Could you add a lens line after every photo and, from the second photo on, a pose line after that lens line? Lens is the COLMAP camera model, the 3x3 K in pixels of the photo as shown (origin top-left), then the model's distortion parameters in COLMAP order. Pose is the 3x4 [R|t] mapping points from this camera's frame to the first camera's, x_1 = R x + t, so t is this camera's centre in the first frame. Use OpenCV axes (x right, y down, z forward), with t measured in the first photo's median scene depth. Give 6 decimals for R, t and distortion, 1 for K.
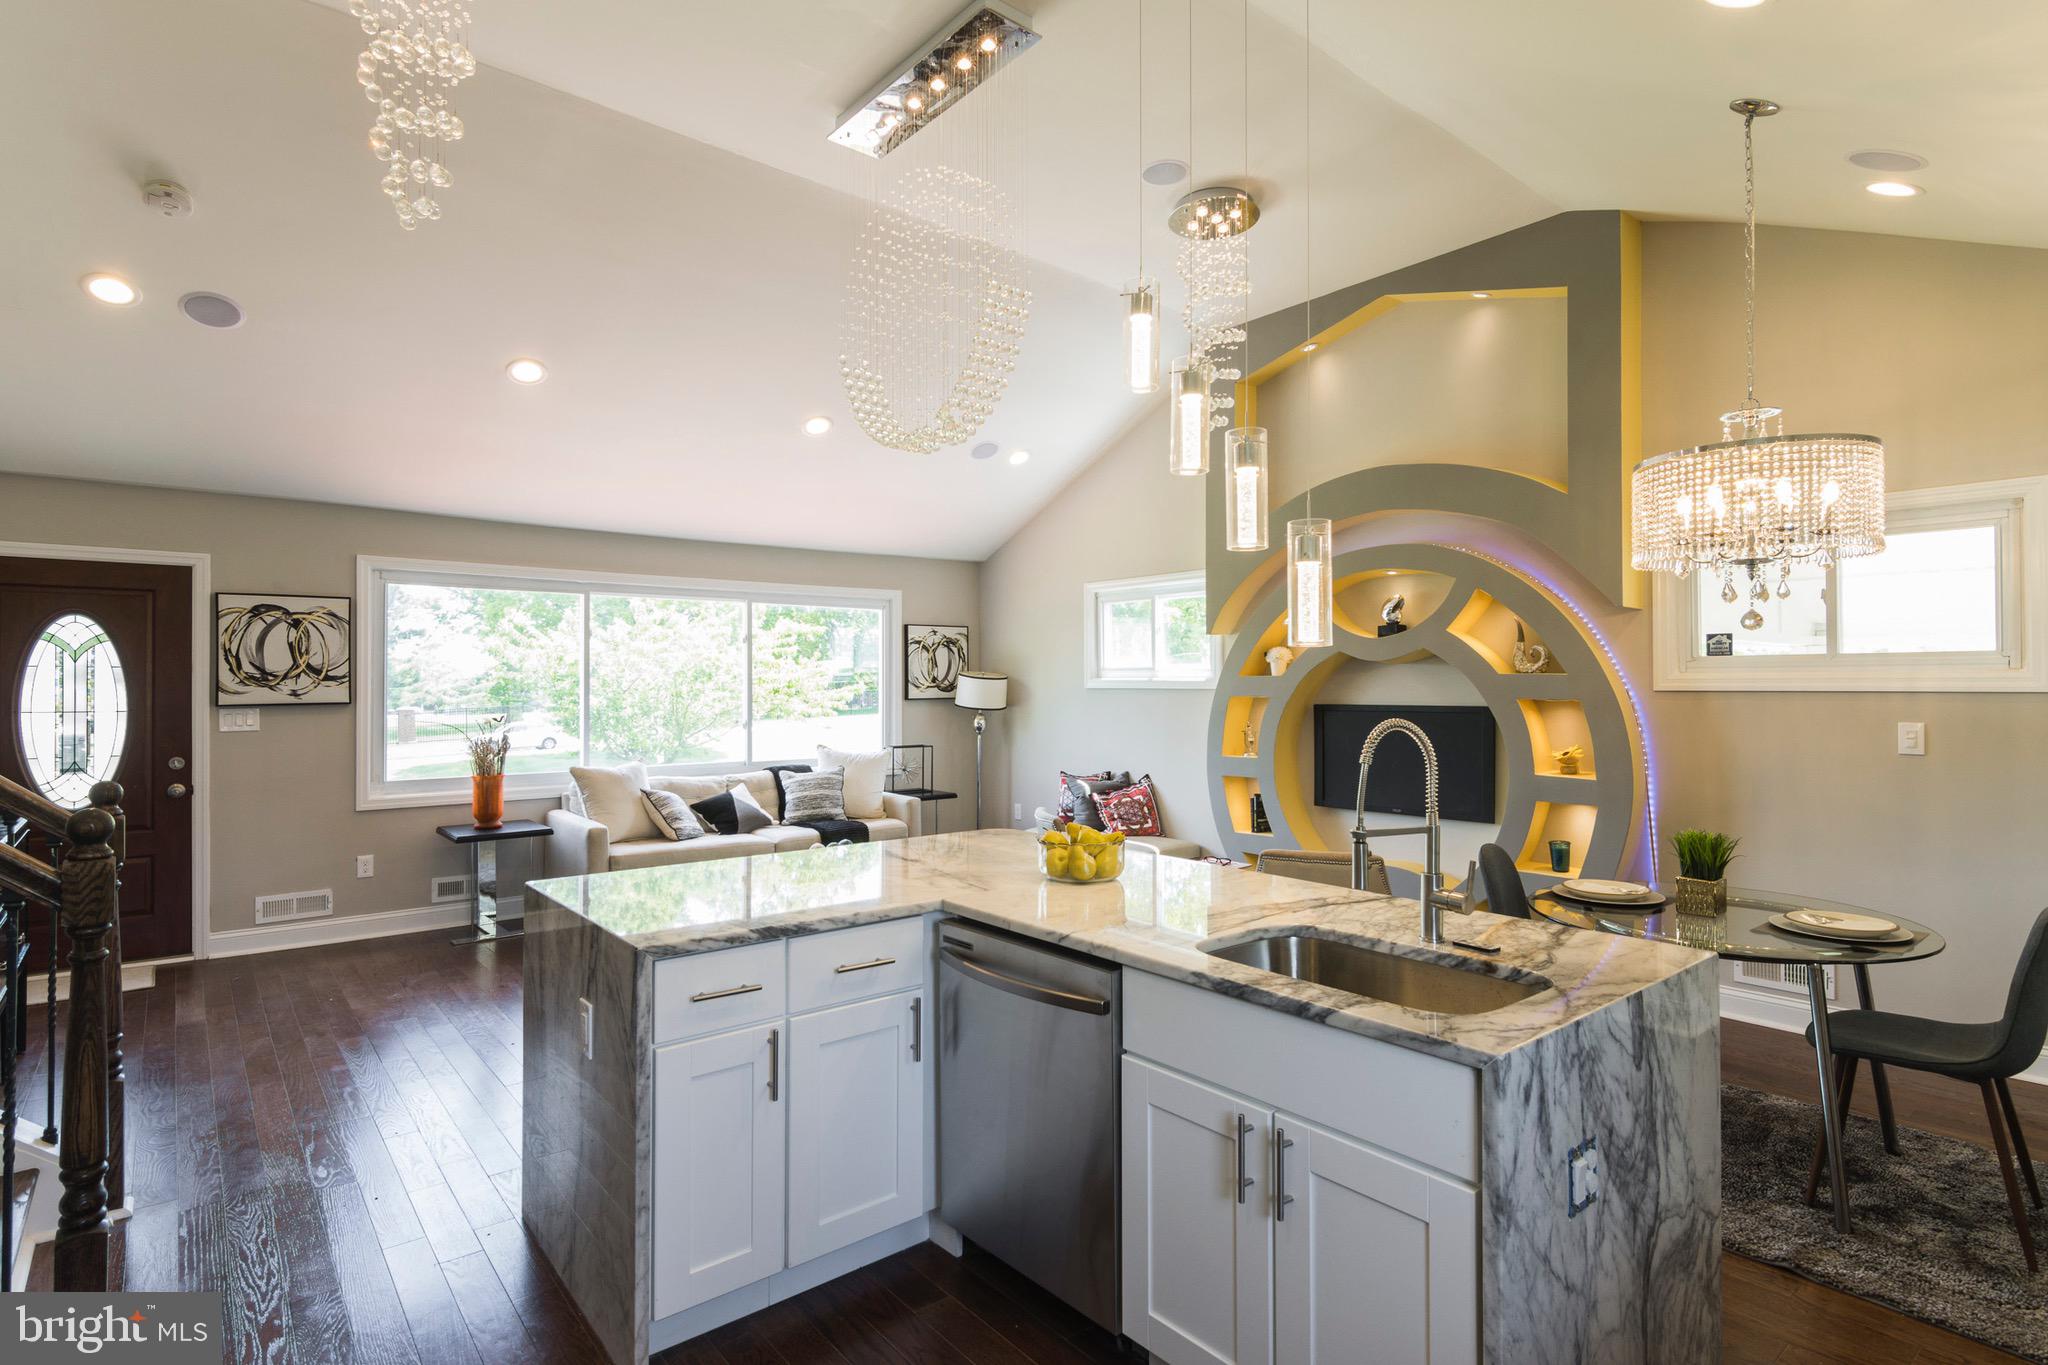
lens RADIAL K [[1052.2, 0, 1038.4], [0, 1052.2, 673.7], [0, 0, 1]] dist [0.038486, -0.033883]
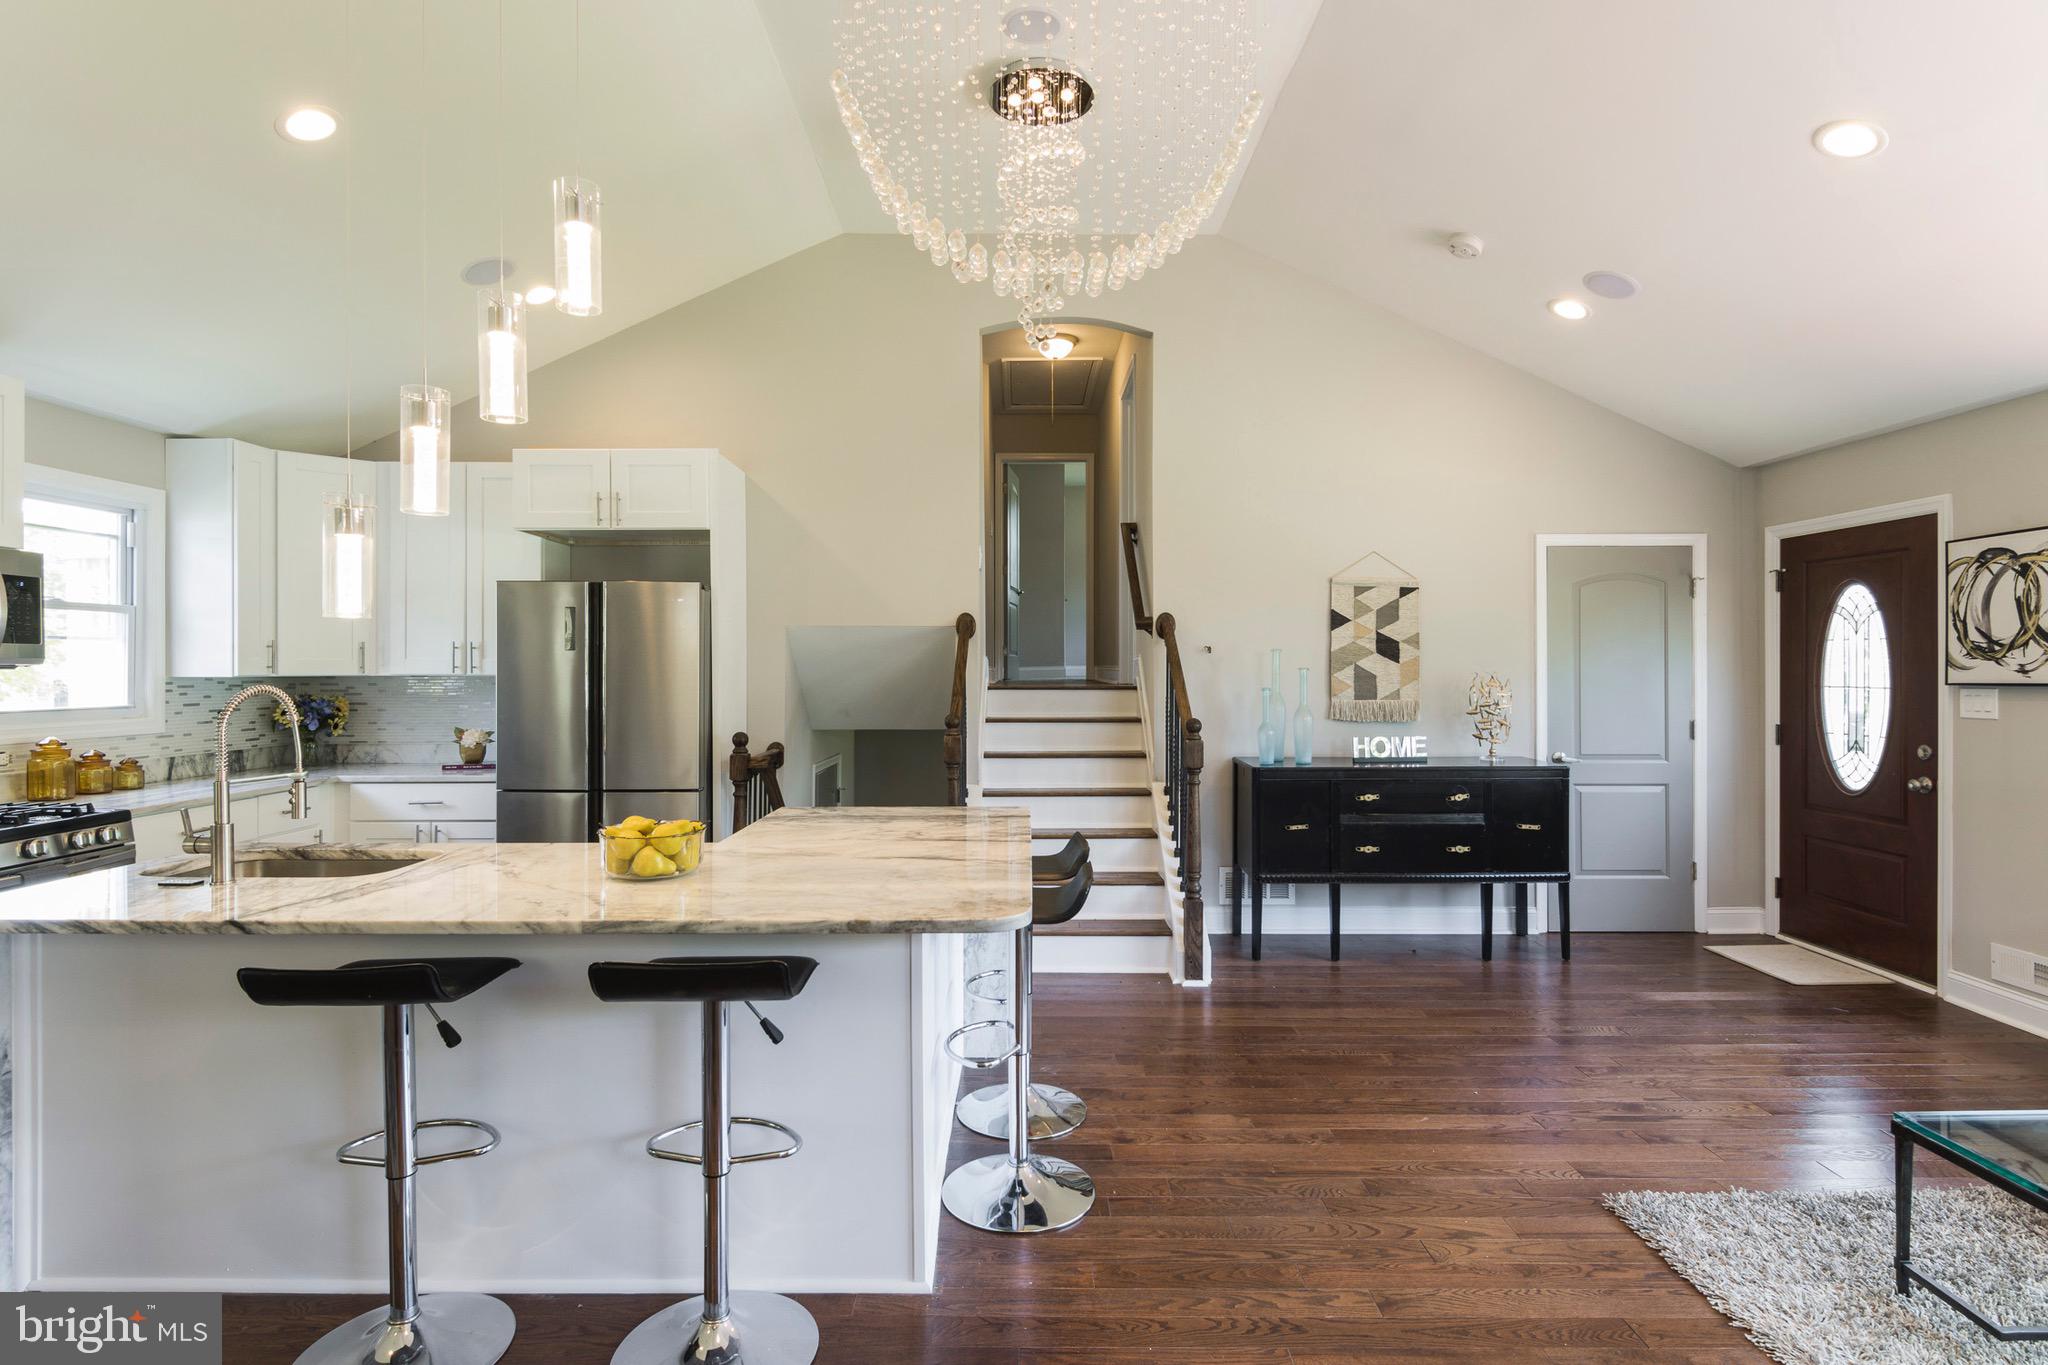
lens RADIAL K [[1023.1, 0, 1018.4], [0, 1023.1, 670.5], [0, 0, 1]] dist [0.021510, -0.014529]
pose [[-0.643996, 0.004402, -0.765016, 0.254721], [0.008569, 0.999962, -0.001460, 0.014746], [0.764981, -0.007495, -0.644010, 0.935155]]
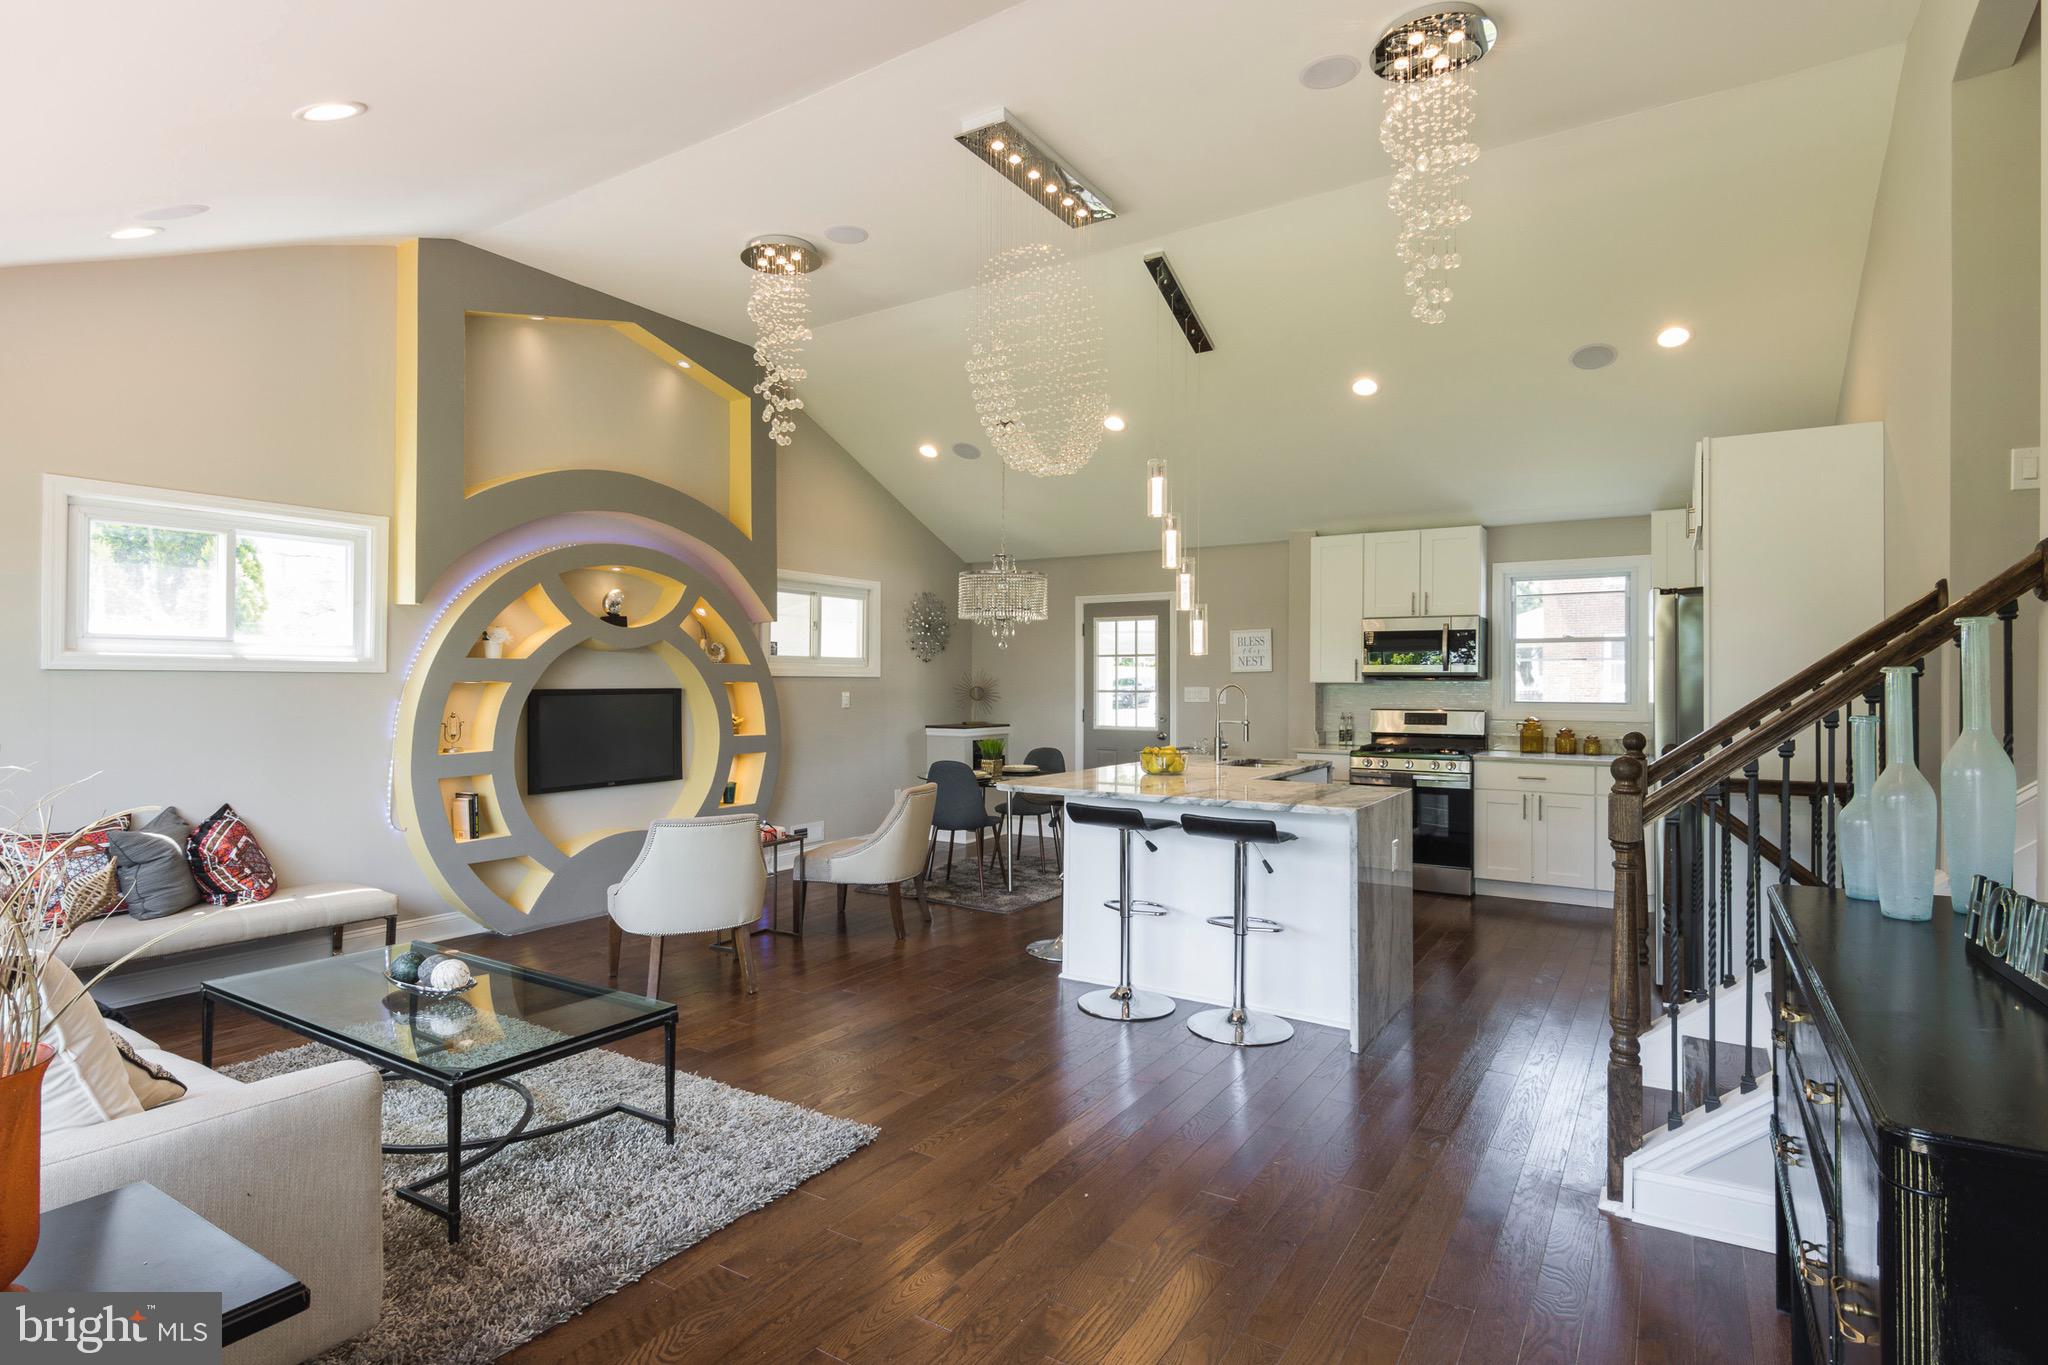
lens RADIAL K [[1019.0, 0, 1024.0], [0, 1019.0, 682.5], [0, 0, 1]] dist [0.012899, -0.000615]
pose [[-0.306306, -0.000246, 0.951933, -0.823185], [-0.010748, 0.999937, -0.003200, 0.022534], [-0.951872, -0.011212, -0.306290, 0.929948]]
